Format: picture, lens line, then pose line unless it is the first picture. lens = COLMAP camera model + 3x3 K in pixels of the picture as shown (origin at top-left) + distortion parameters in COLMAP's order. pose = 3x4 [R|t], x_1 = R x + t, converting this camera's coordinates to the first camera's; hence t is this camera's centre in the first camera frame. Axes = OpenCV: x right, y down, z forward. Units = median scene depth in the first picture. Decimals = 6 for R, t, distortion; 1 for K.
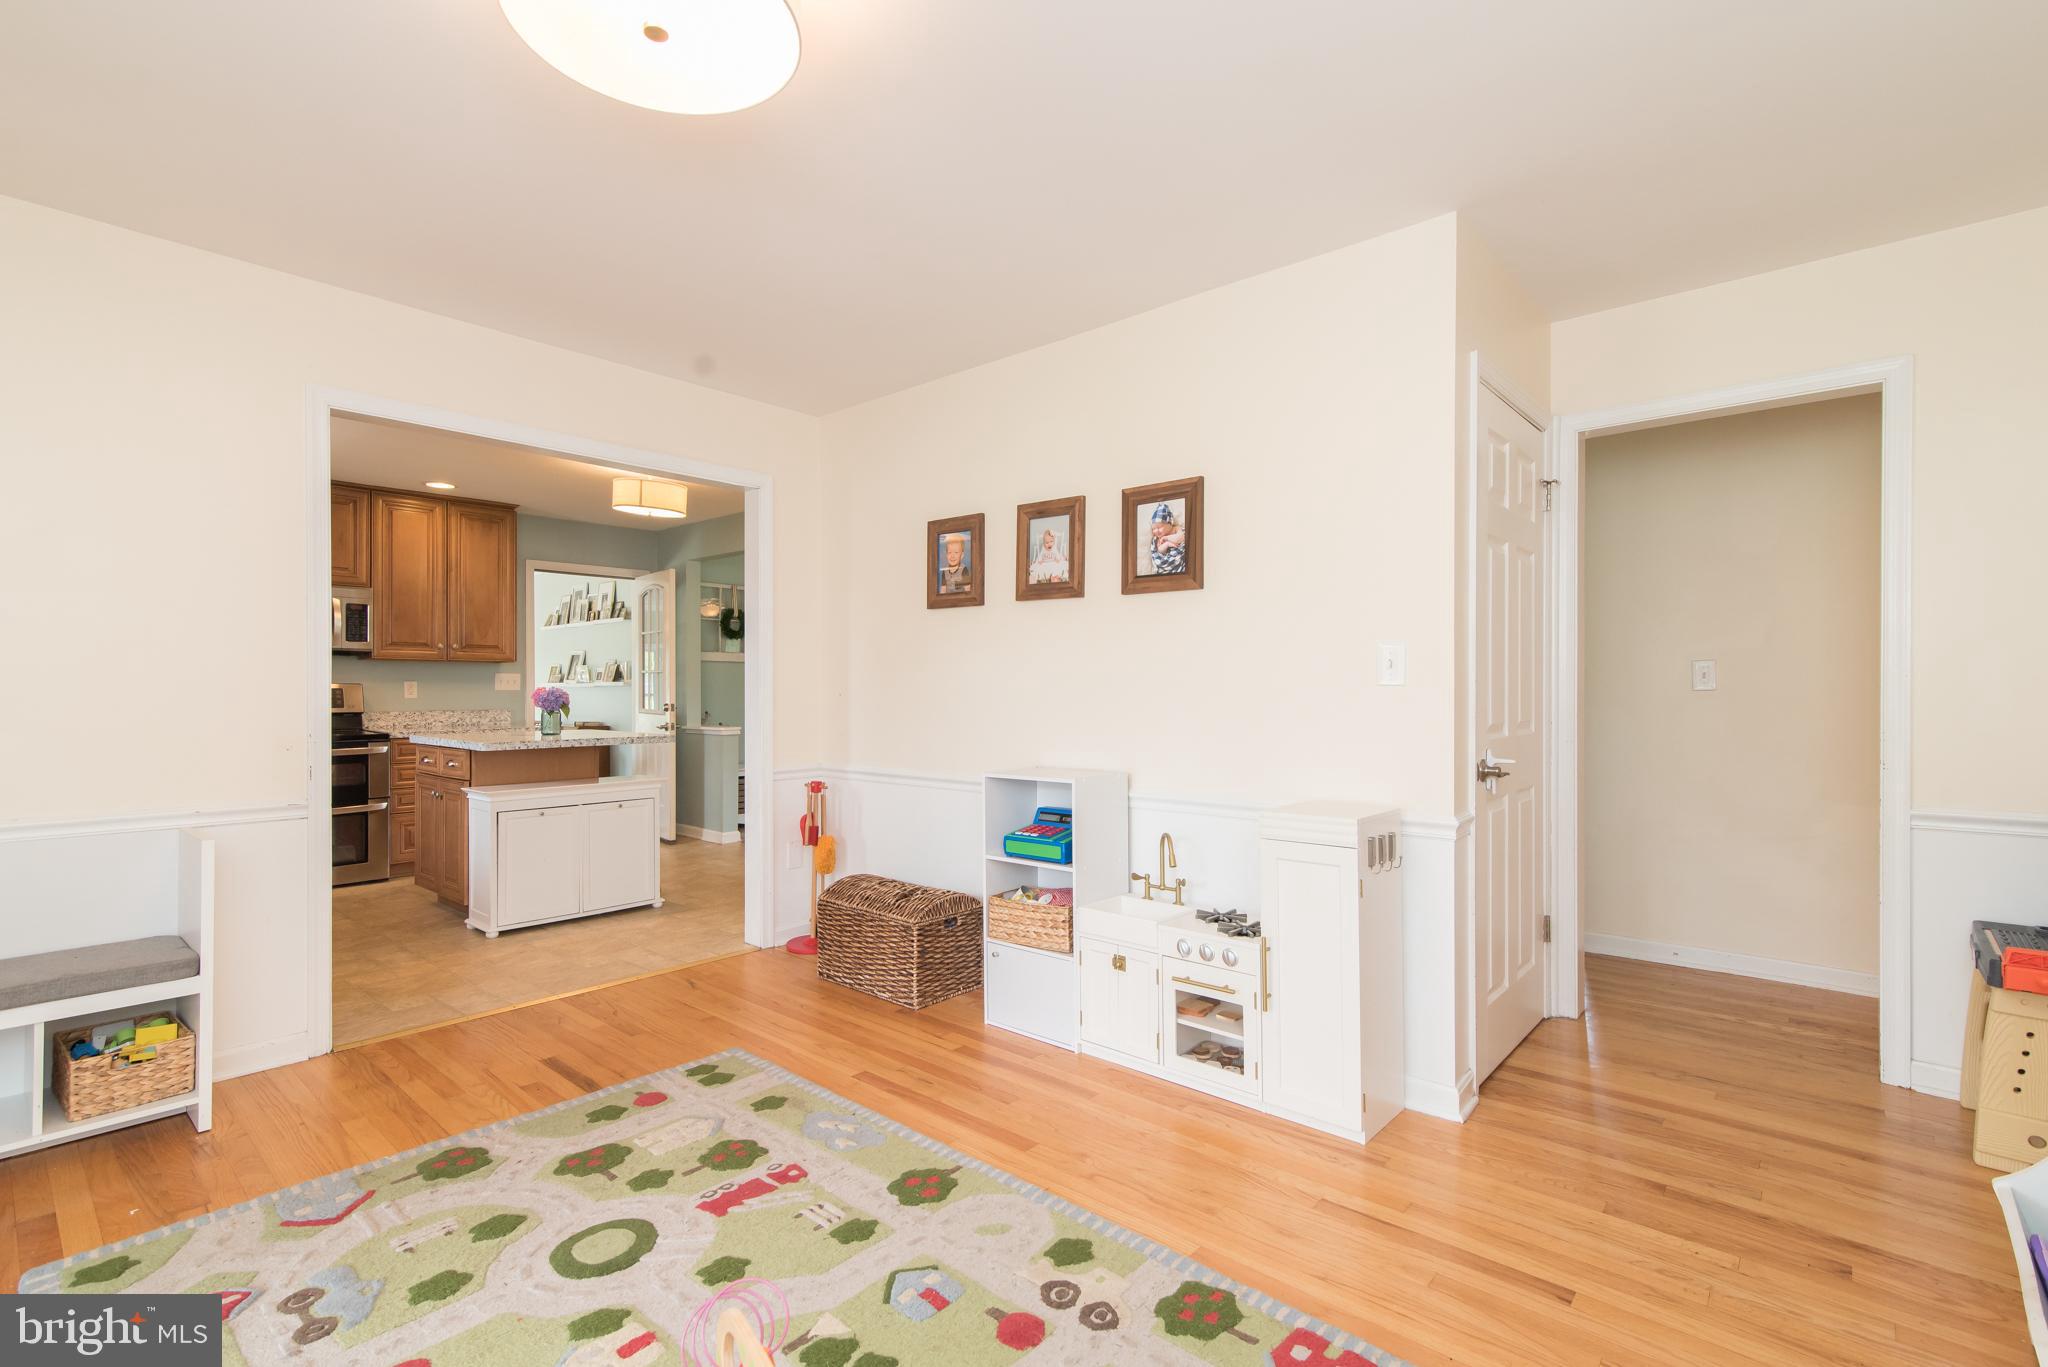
lens RADIAL K [[925.7, 0, 1028.2], [0, 925.7, 691.9], [0, 0, 1]] dist [0.015432, -0.000010]
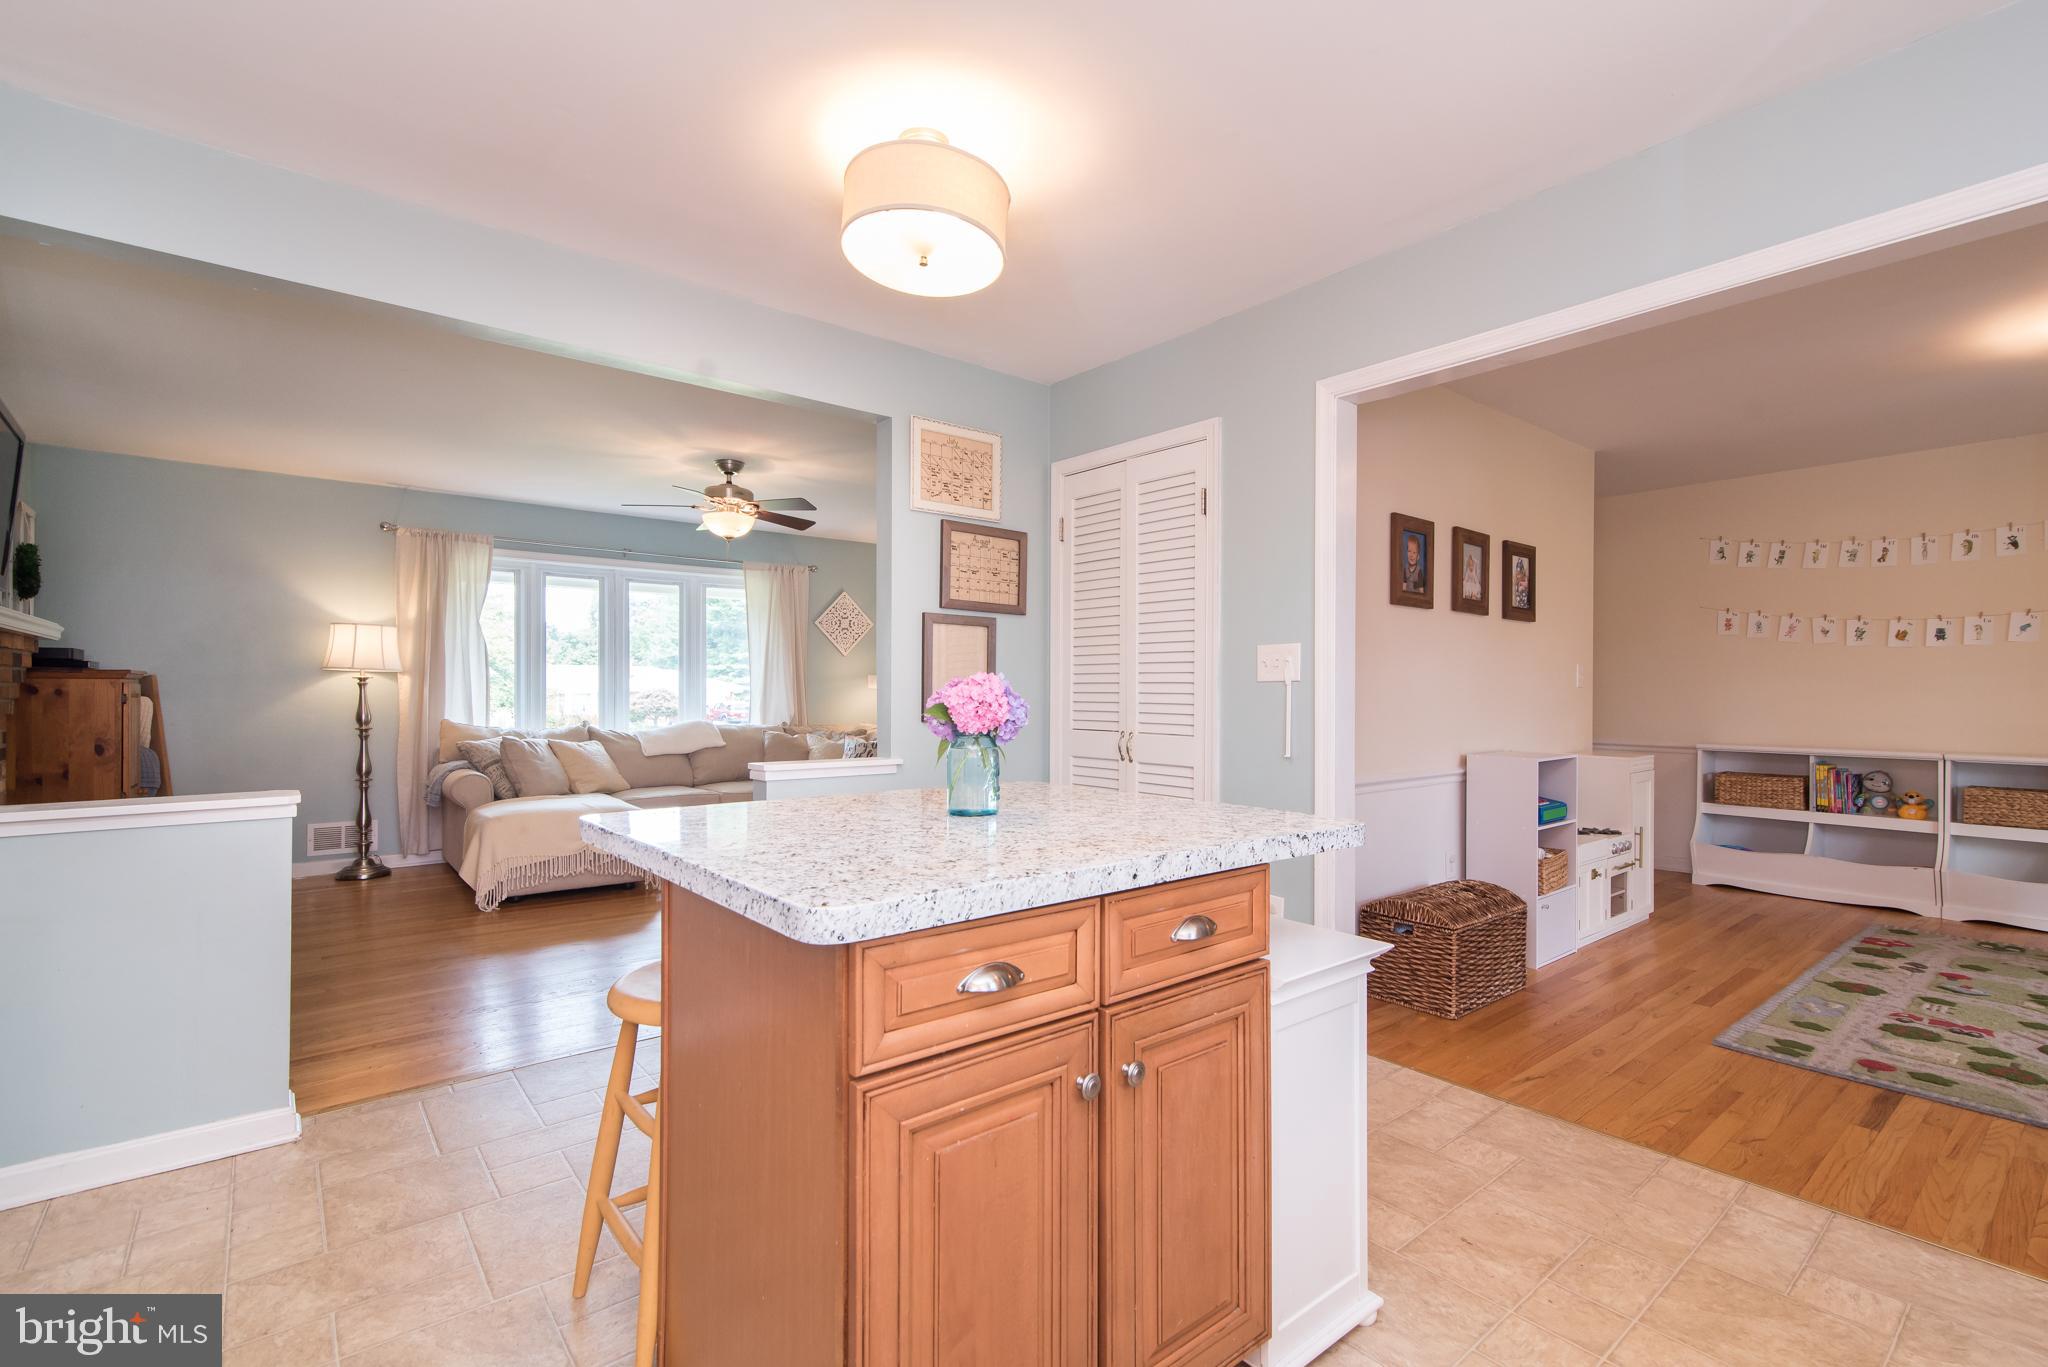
lens RADIAL K [[919.4, 0, 1032.1], [0, 919.4, 696.2], [0, 0, 1]] dist [0.012989, -0.000242]
pose [[0.162561, -0.003829, 0.986691, -1.397755], [0.000339, 0.999993, 0.003824, 0.002615], [-0.986699, -0.000287, 0.162561, 1.534609]]
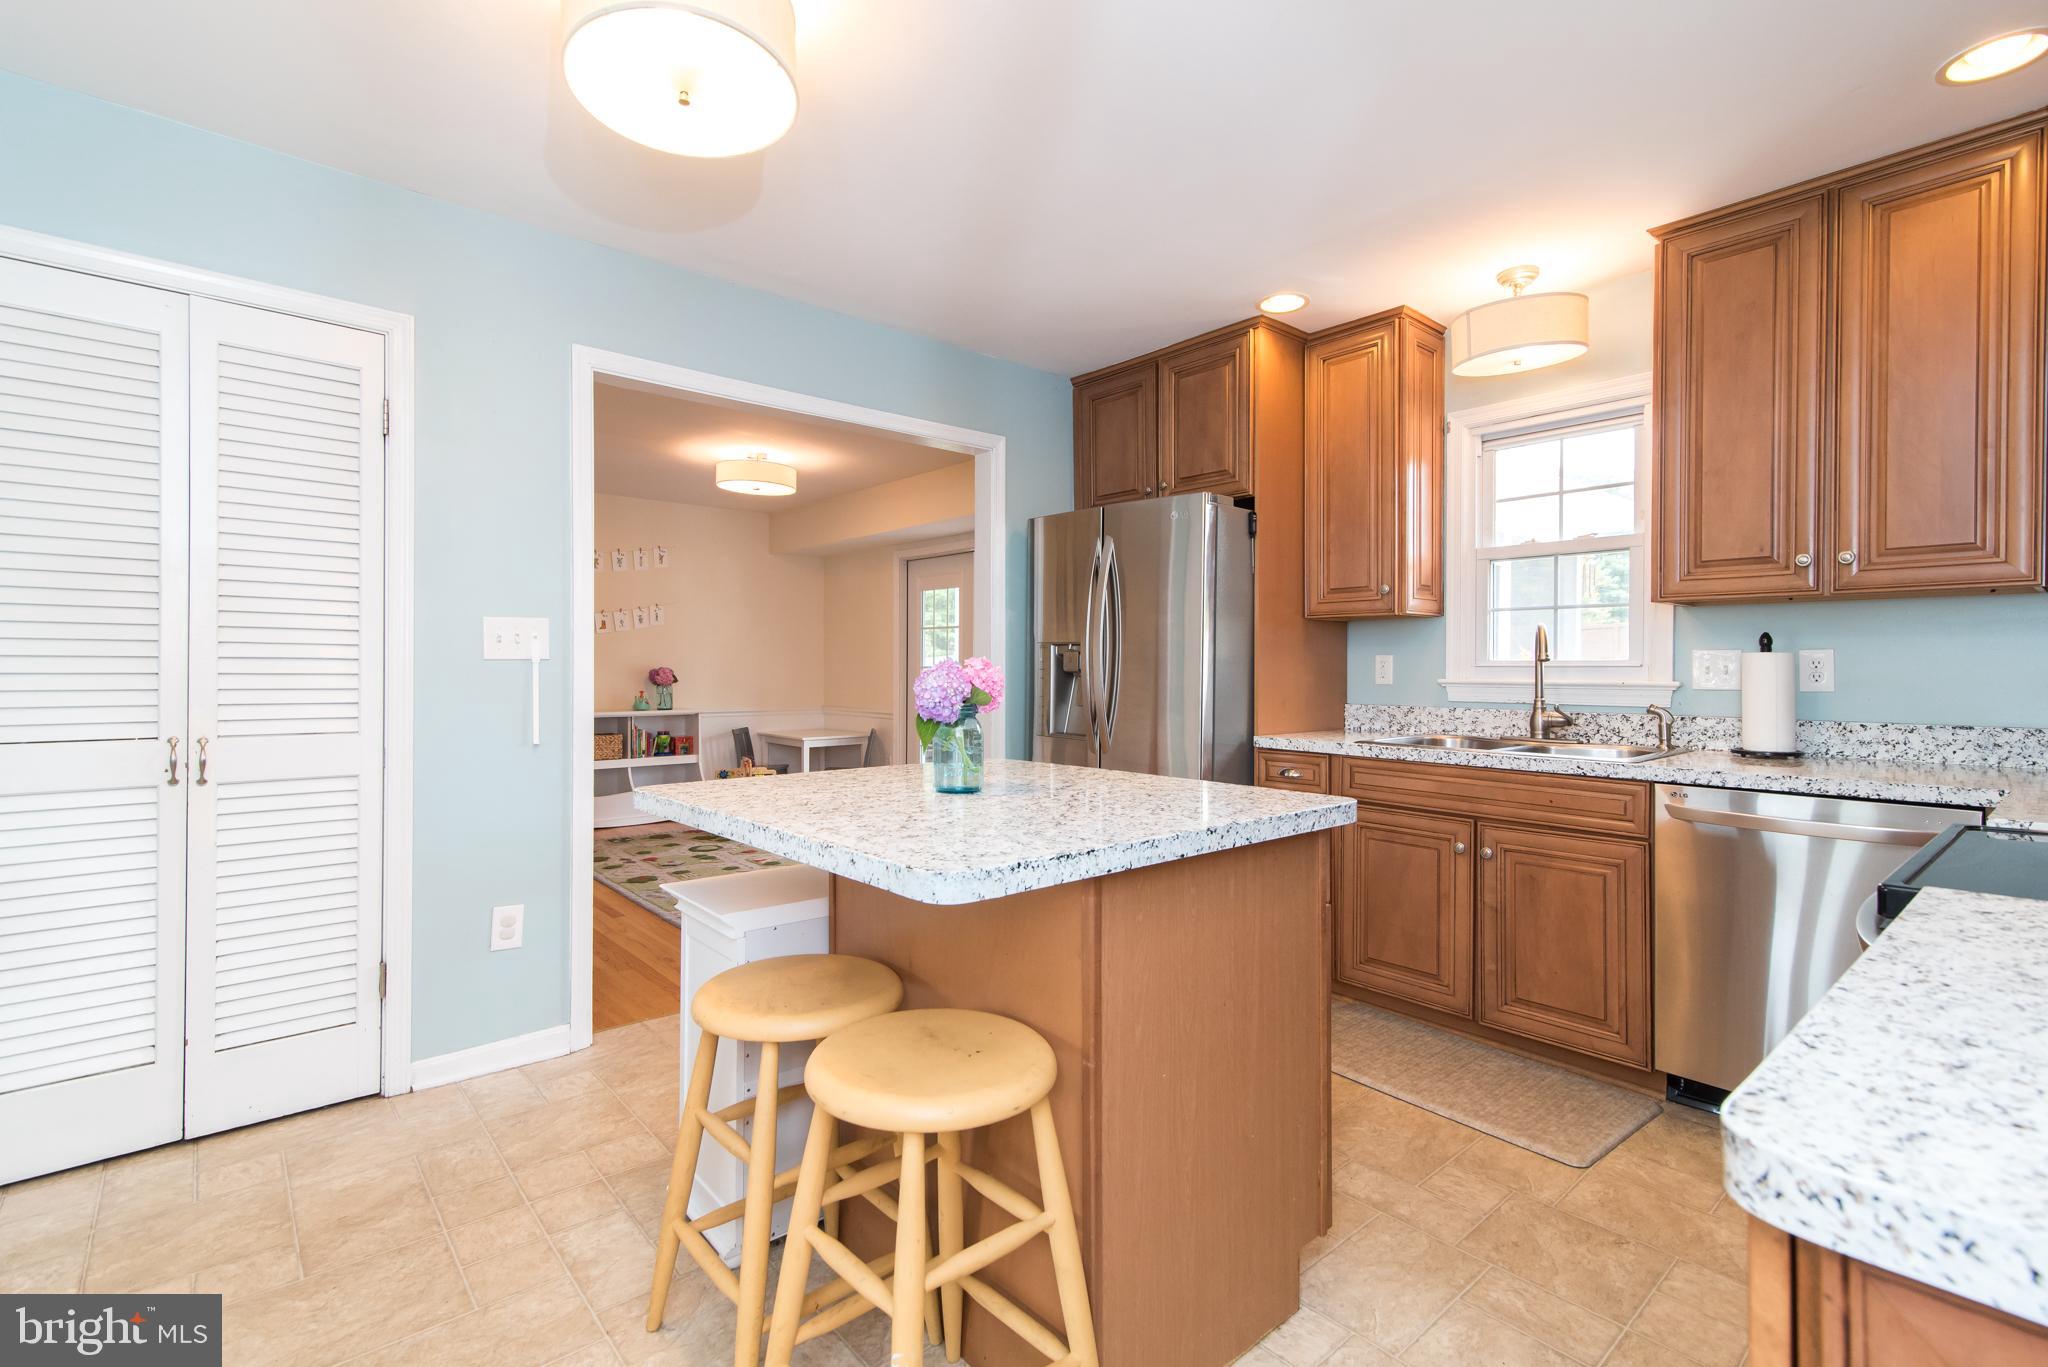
lens RADIAL K [[935.4, 0, 1026.5], [0, 935.4, 669.0], [0, 0, 1]] dist [0.012230, -0.000480]
pose [[-0.990904, -0.001353, 0.134567, -0.976017], [-0.000929, 0.999994, 0.003211, -0.004132], [-0.134570, 0.003057, -0.990899, 2.251791]]
